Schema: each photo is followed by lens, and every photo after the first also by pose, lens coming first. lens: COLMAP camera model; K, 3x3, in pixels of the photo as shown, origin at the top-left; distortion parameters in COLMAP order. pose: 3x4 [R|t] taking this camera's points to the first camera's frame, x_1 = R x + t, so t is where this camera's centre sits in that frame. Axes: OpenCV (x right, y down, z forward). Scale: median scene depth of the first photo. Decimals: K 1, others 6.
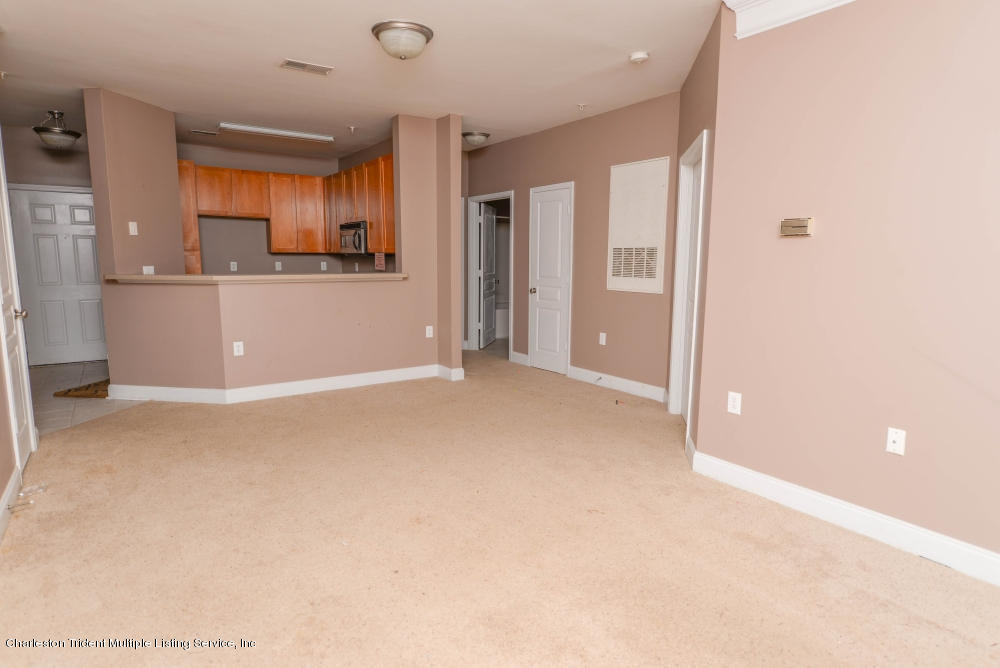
lens RADIAL K [[557.4, 0, 504.5], [0, 557.4, 333.0], [0, 0, 1]] dist [-0.003618, 0.003303]
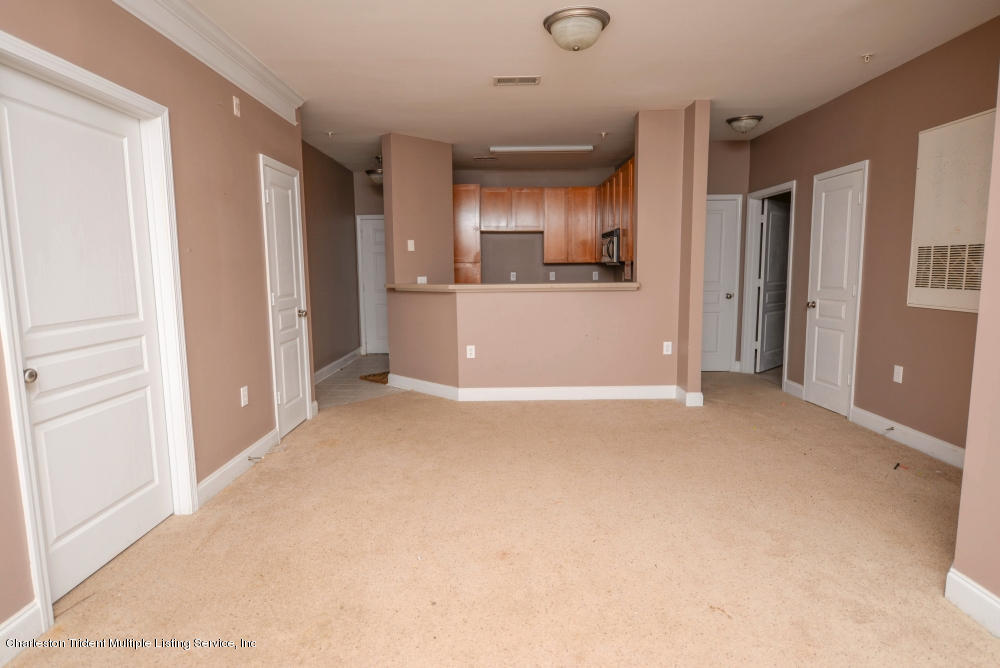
lens RADIAL K [[557.4, 0, 505.5], [0, 557.4, 334.9], [0, 0, 1]] dist [-0.003618, 0.003303]
pose [[0.816506, 0.053522, -0.574850, 0.177022], [-0.061367, 0.998099, 0.005765, -0.013502], [0.574066, 0.030570, 0.818238, 0.125717]]
